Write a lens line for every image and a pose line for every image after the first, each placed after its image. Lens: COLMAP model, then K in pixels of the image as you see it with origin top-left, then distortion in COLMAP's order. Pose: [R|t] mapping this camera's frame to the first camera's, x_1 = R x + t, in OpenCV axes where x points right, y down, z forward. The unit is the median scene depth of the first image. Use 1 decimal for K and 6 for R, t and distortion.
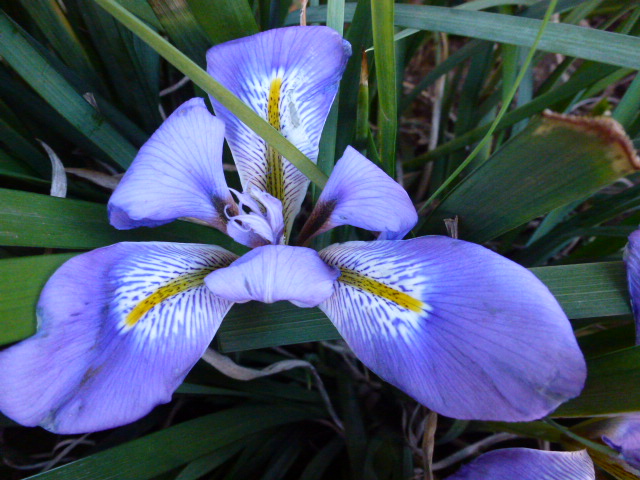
lens RADIAL K [[463.1, 0, 318.8], [0, 463.1, 242.8], [0, 0, 1]] dist [-0.069107, 0.034062]
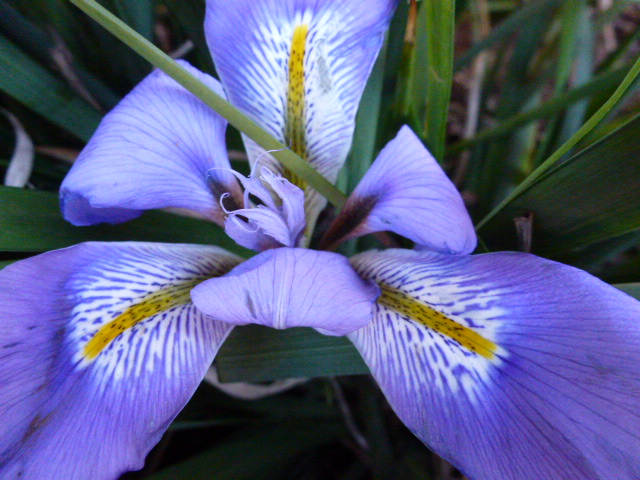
lens RADIAL K [[443.6, 0, 320.0], [0, 443.6, 240.0], [0, 0, 1]] dist [-0.118169, -0.001046]
pose [[0.998567, 0.037826, -0.037849, -0.025637], [-0.036399, 0.998626, 0.037707, -0.043589], [0.039223, -0.036275, 0.998572, 0.327015]]
